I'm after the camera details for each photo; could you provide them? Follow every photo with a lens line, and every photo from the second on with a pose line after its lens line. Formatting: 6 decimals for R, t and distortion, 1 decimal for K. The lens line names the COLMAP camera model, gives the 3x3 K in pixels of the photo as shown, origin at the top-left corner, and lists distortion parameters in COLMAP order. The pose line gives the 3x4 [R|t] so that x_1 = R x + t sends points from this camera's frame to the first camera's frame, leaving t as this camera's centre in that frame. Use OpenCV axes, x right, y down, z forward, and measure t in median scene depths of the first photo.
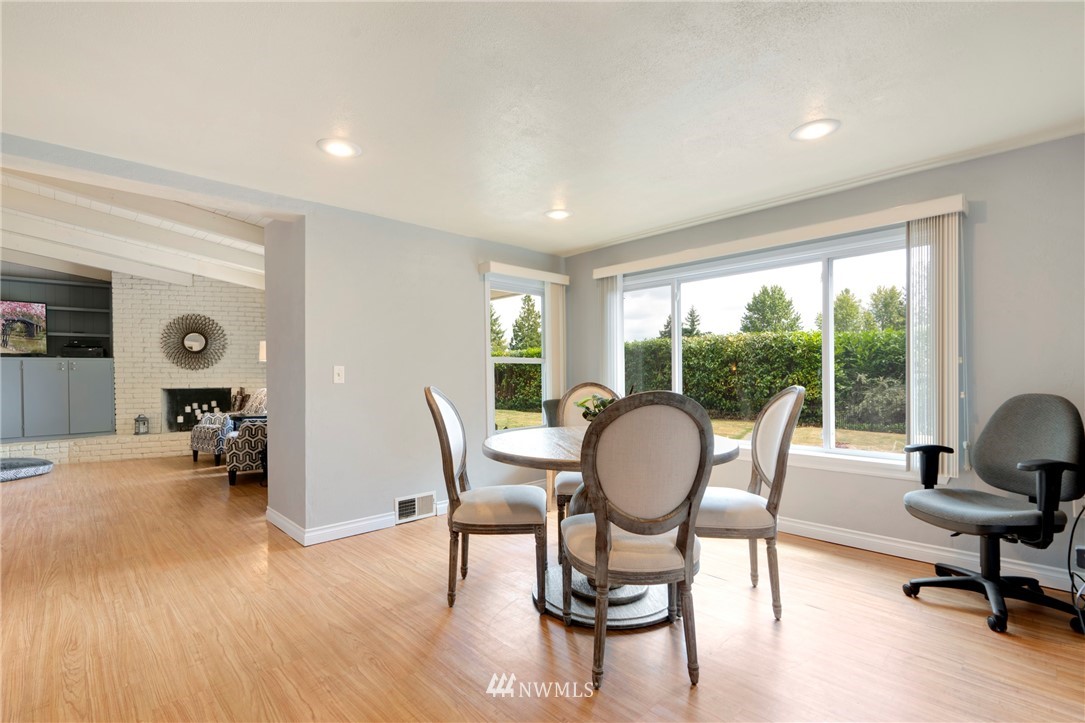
lens RADIAL K [[494.6, 0, 535.0], [0, 494.6, 377.8], [0, 0, 1]] dist [0.003553, -0.000199]
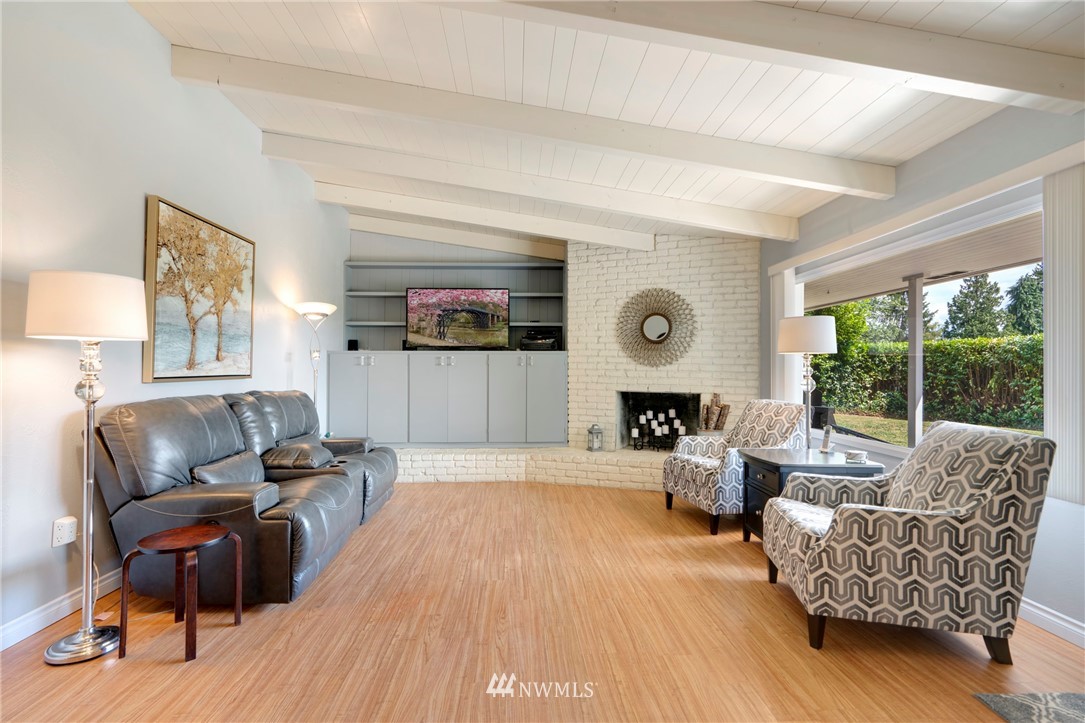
lens RADIAL K [[494.6, 0, 538.0], [0, 494.6, 363.1], [0, 0, 1]] dist [0.003553, -0.000199]
pose [[0.755356, 0.008340, -0.655262, -0.338787], [-0.017510, 0.999819, -0.007459, -0.012449], [0.655081, 0.017108, 0.755365, 0.341307]]
